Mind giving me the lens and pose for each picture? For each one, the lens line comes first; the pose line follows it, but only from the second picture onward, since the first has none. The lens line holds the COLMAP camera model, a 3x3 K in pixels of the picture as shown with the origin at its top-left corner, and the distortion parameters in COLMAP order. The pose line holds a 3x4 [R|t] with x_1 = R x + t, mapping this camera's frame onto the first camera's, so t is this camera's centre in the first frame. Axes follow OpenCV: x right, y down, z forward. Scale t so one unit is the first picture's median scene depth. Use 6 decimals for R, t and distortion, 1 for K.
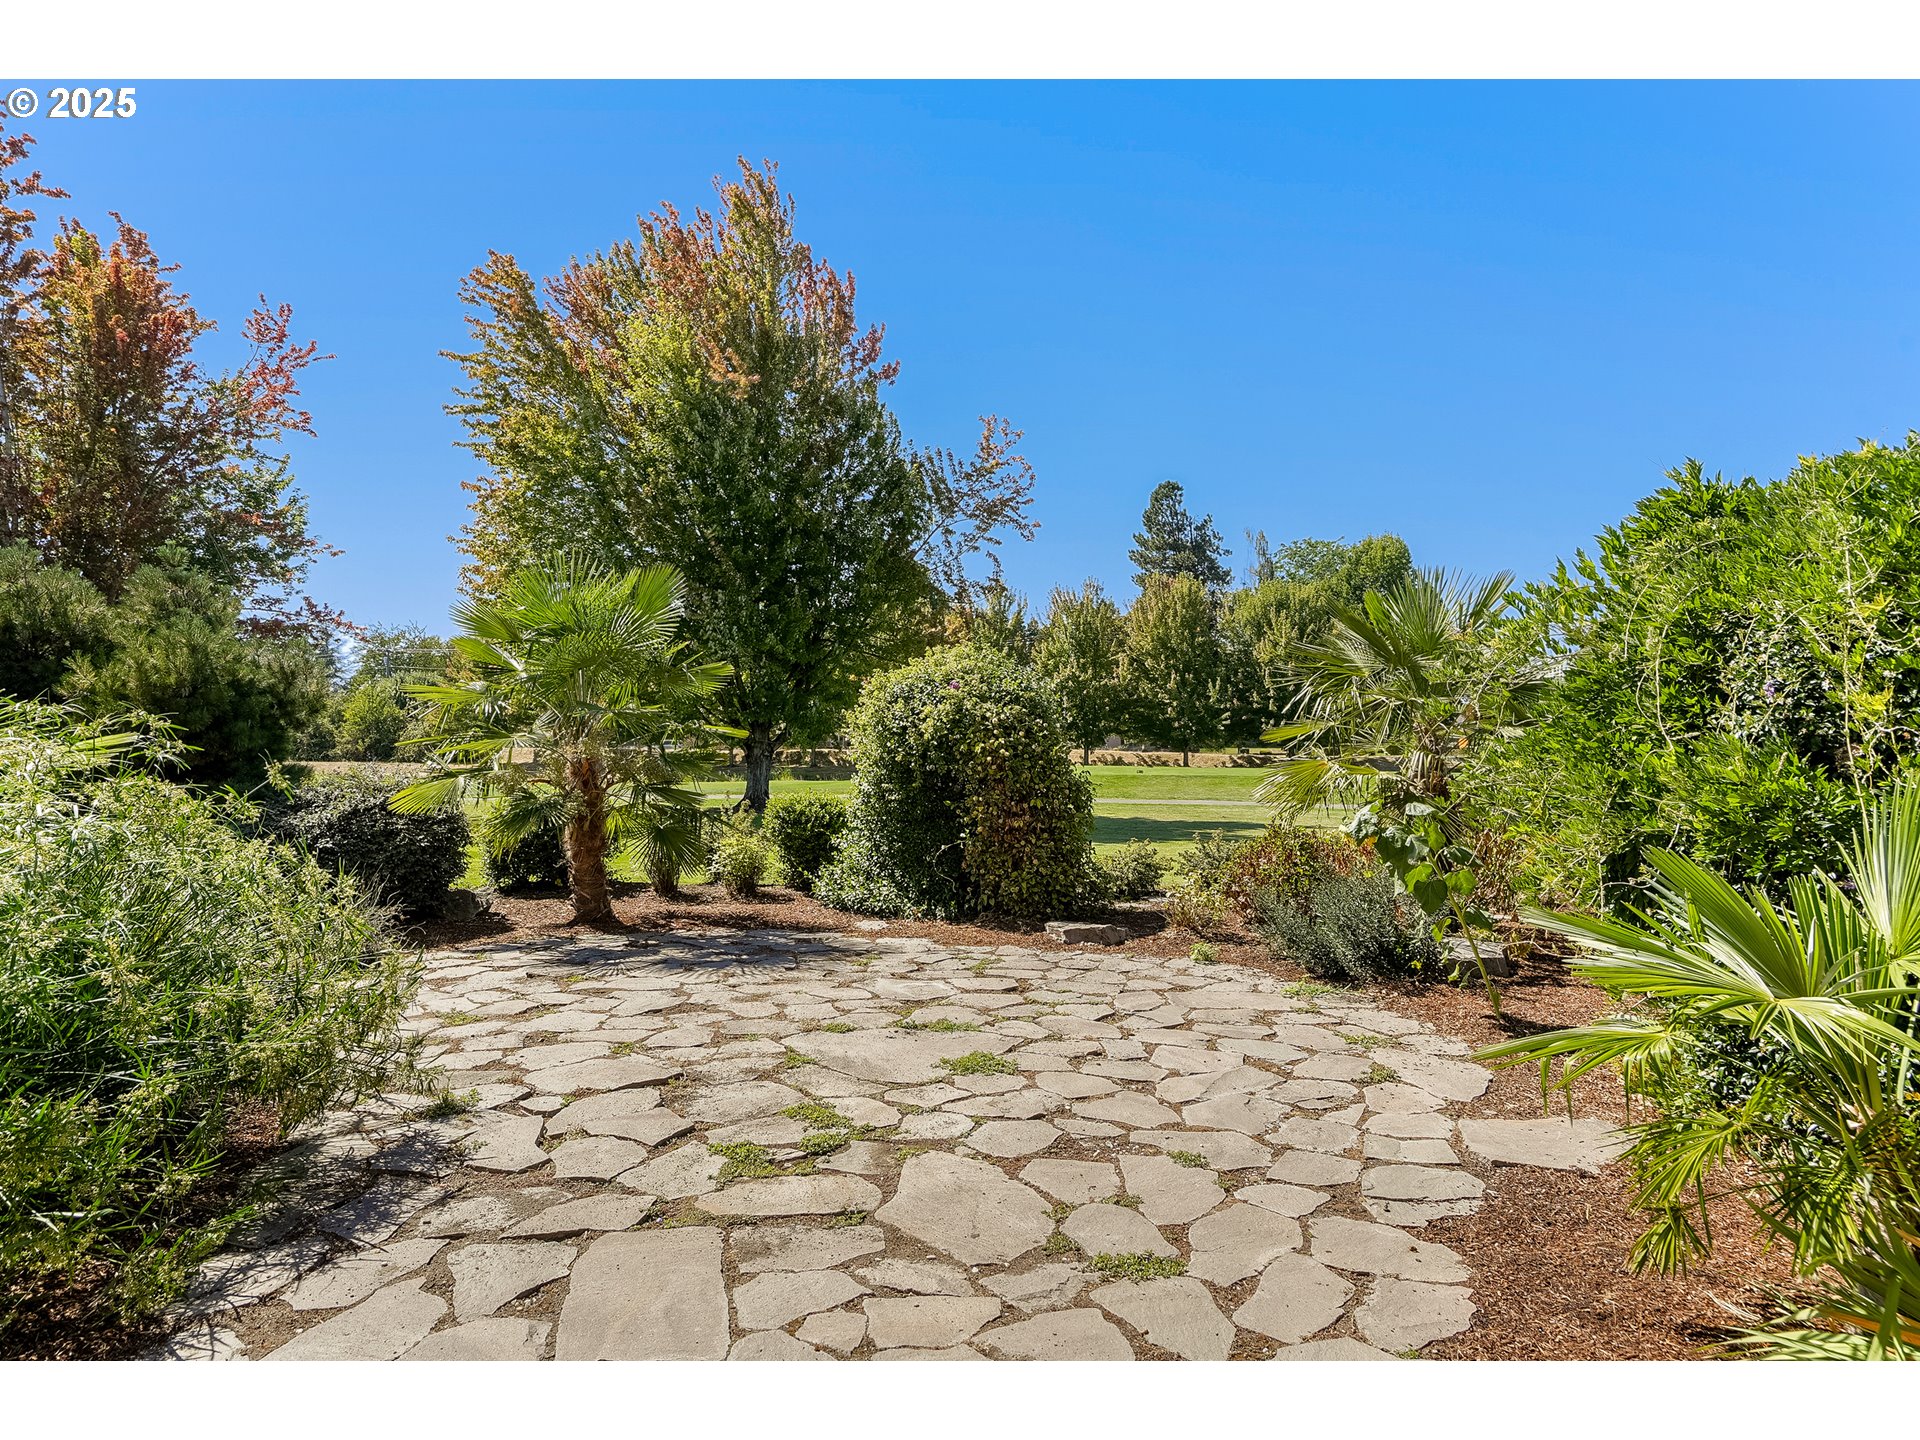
lens RADIAL K [[1144.5, 0, 947.7], [0, 1144.5, 725.2], [0, 0, 1]] dist [-0.017119, -0.000363]
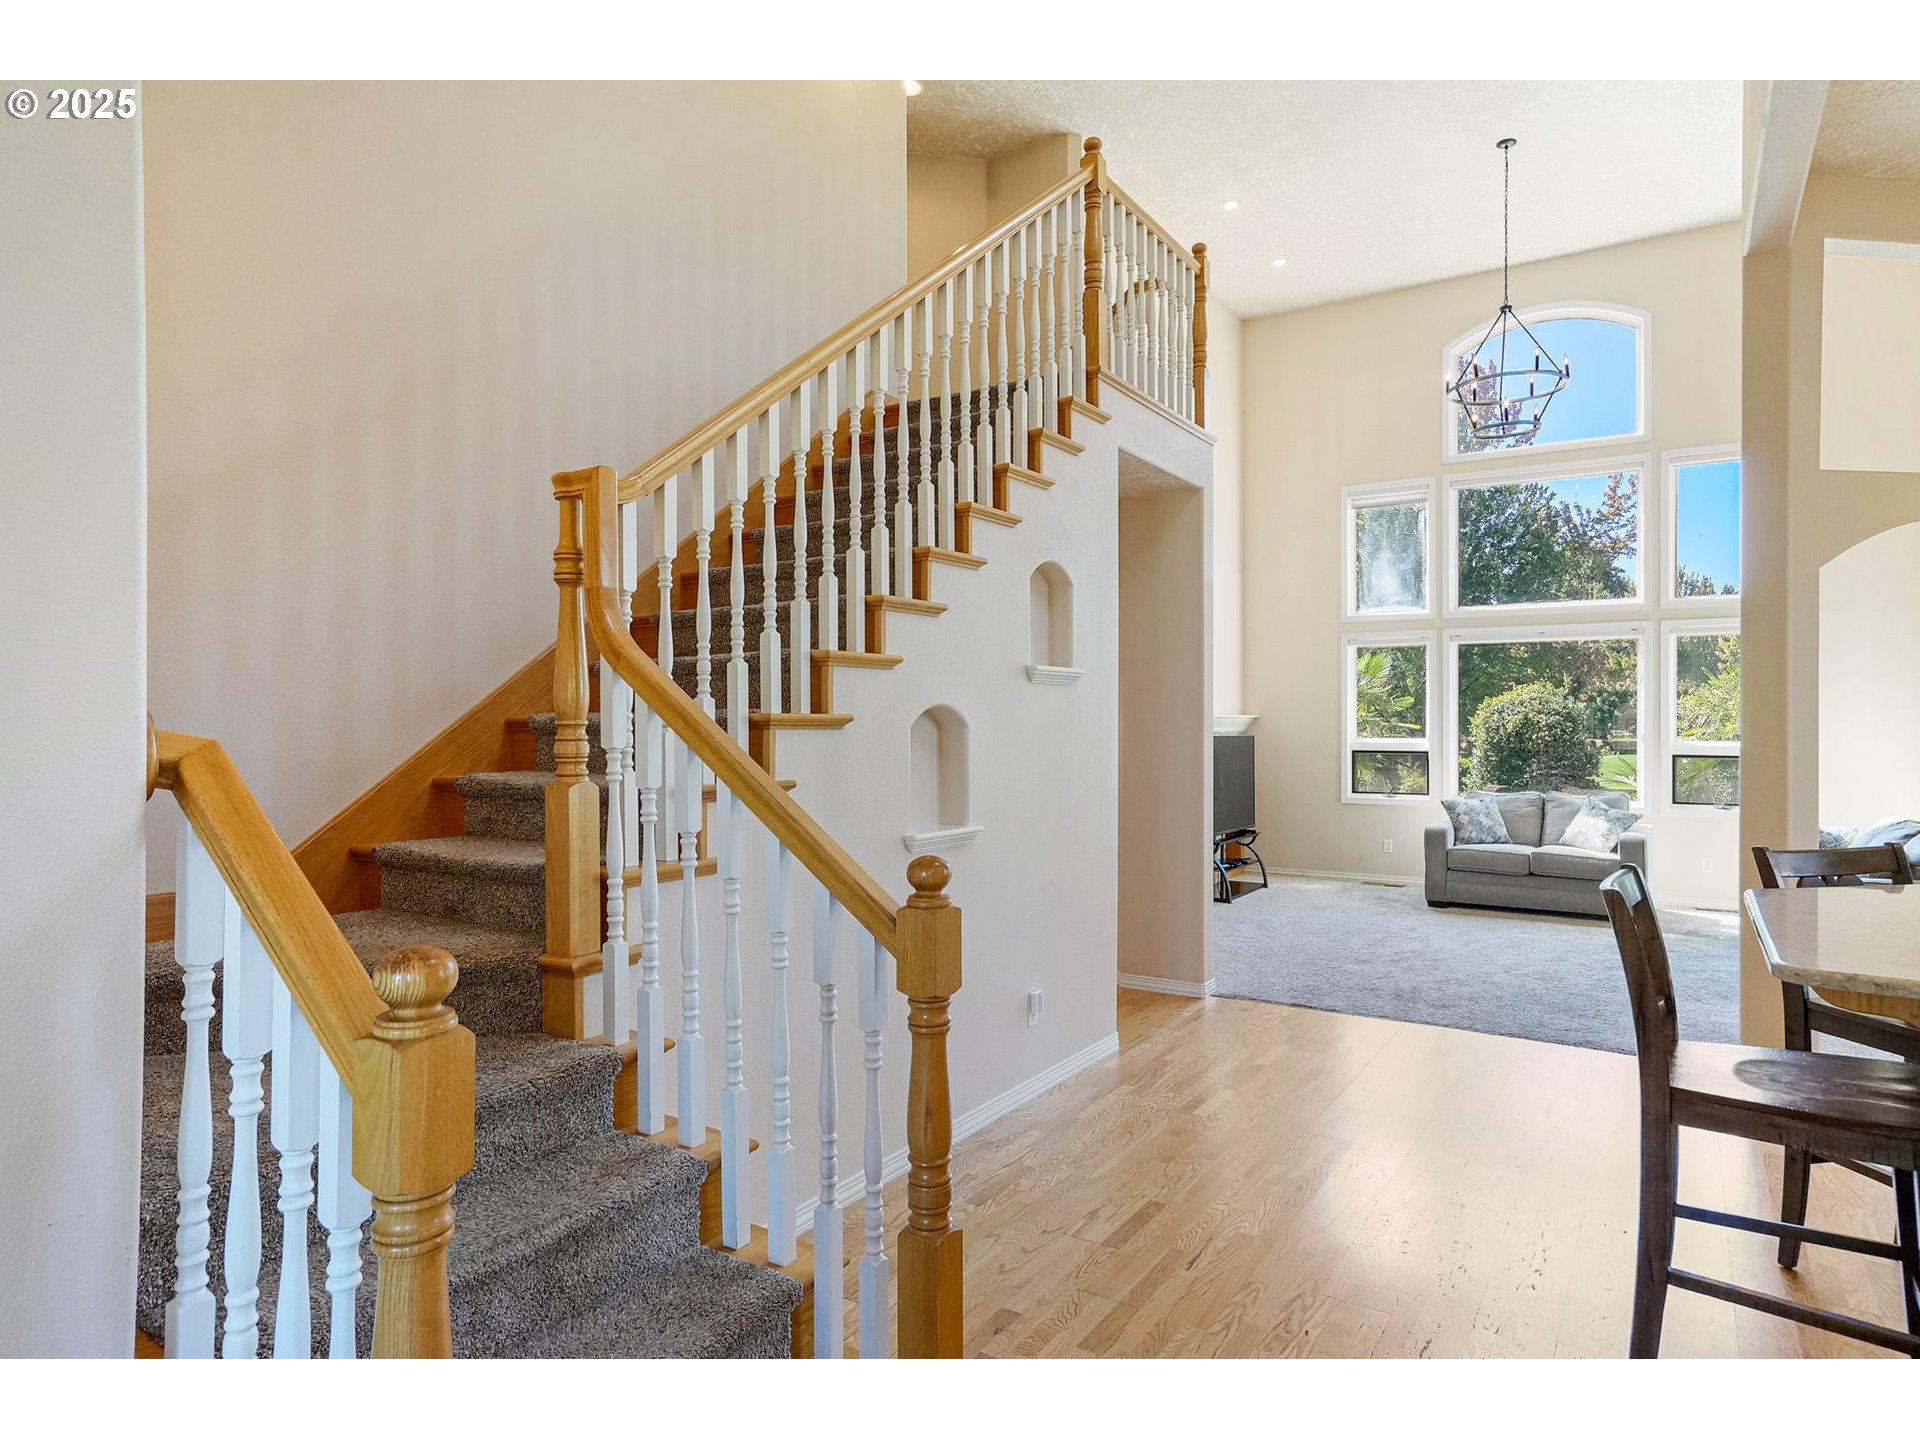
lens RADIAL K [[1144.5, 0, 947.7], [0, 1144.5, 725.2], [0, 0, 1]] dist [-0.017119, -0.000363]
pose [[0.855112, 0.013684, -0.518263, 0.156254], [-0.006318, 0.999852, 0.015975, -0.022579], [0.518406, -0.010386, 0.855072, -1.129240]]
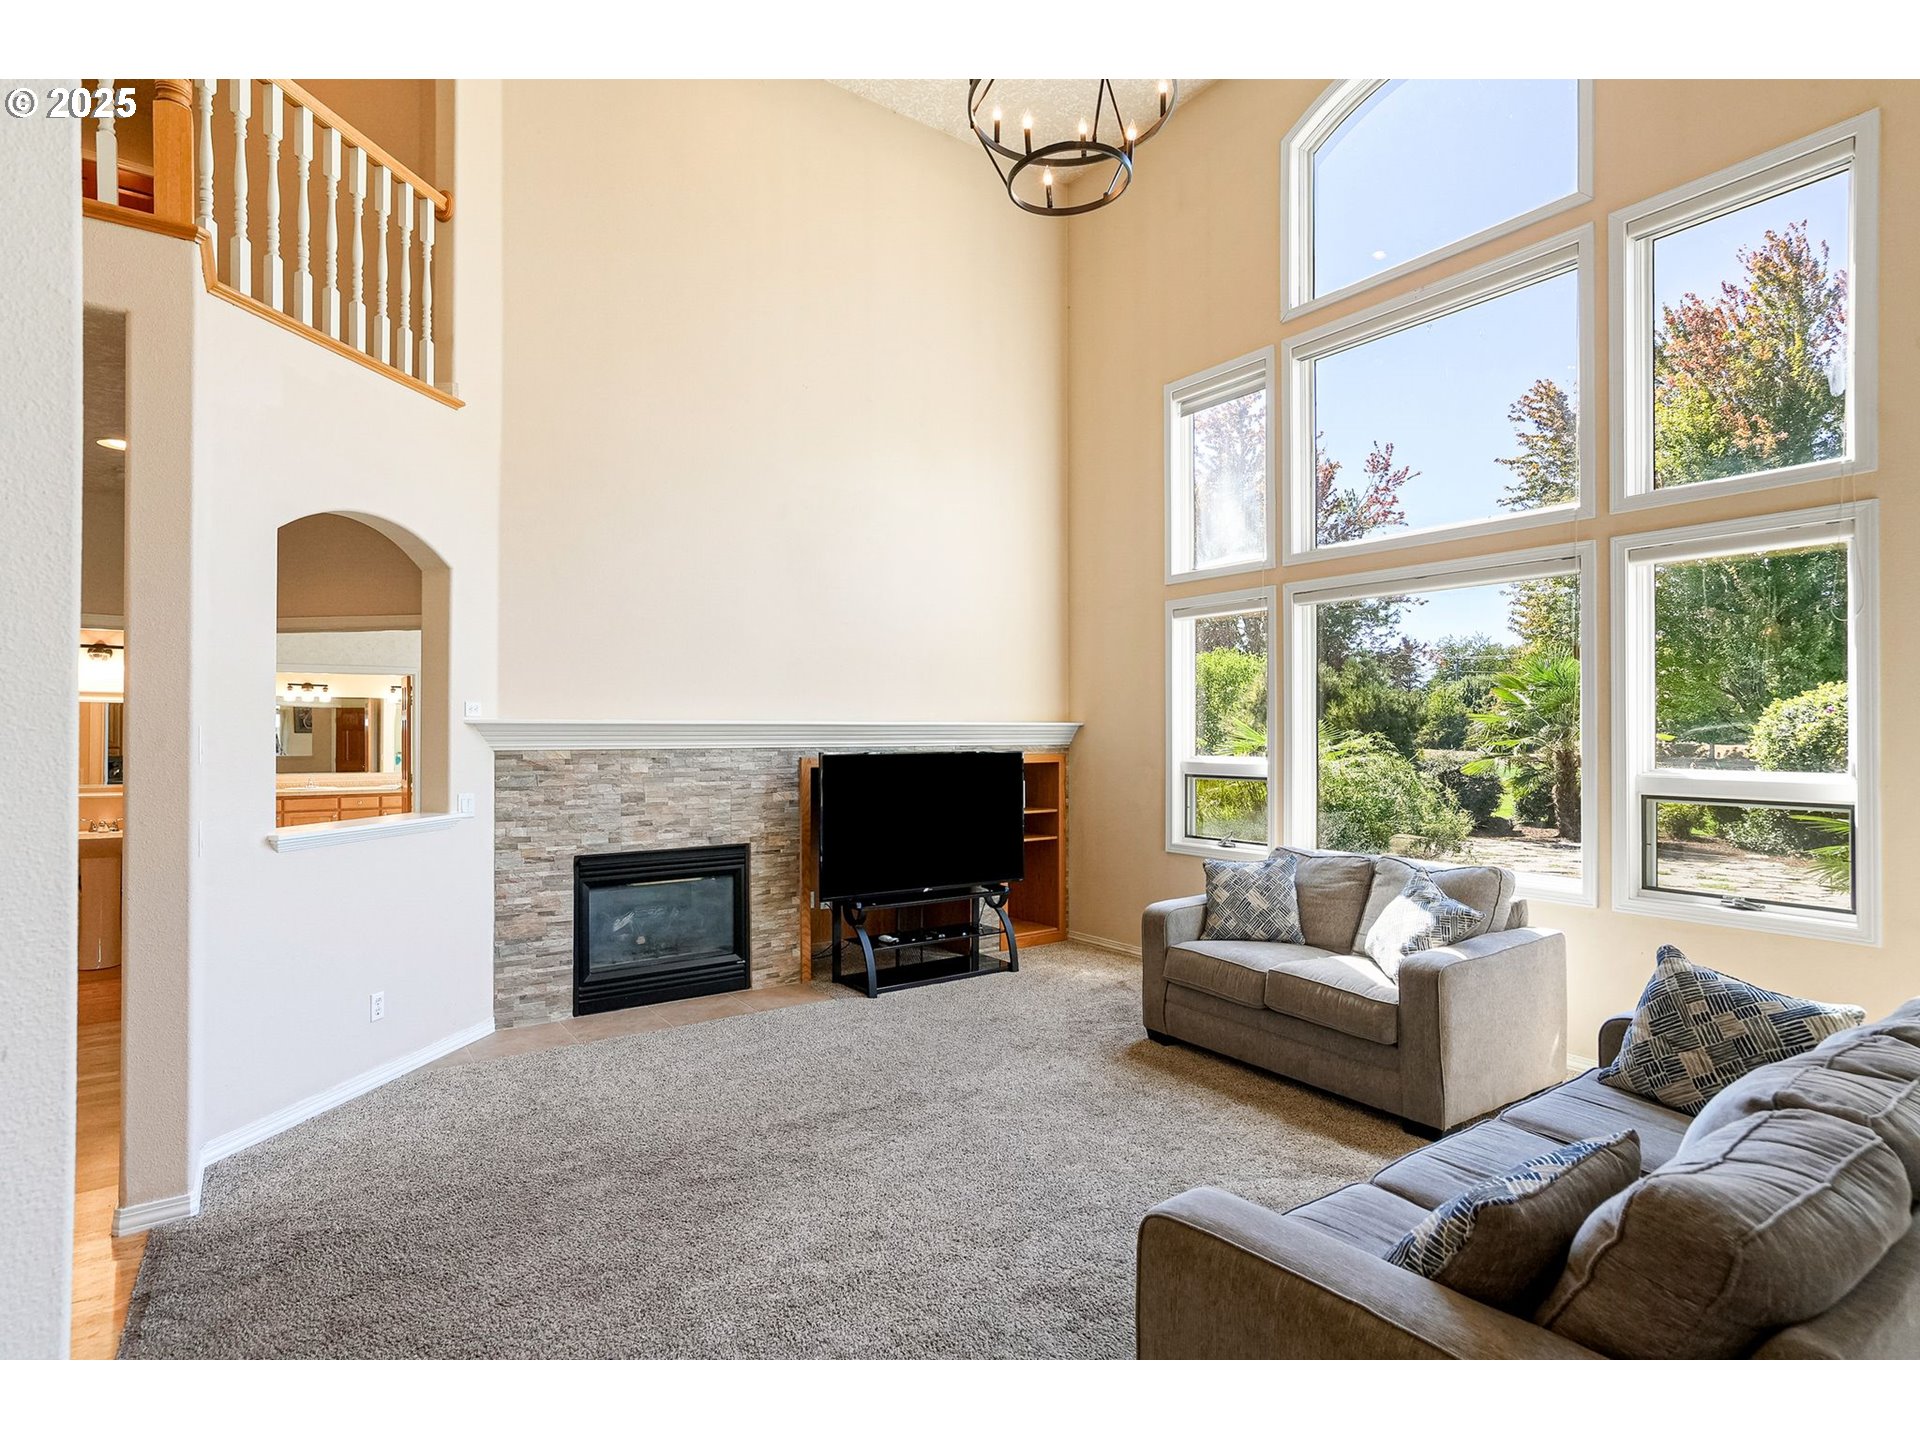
lens RADIAL K [[990.9, 0, 960.0], [0, 990.9, 720.0], [0, 0, 1]] dist [-0.011132, 0.000073]
pose [[0.603786, 0.002495, -0.797142, 0.303413], [-0.000585, 0.999996, 0.002687, -0.020273], [0.797146, -0.001157, 0.603785, -0.627785]]
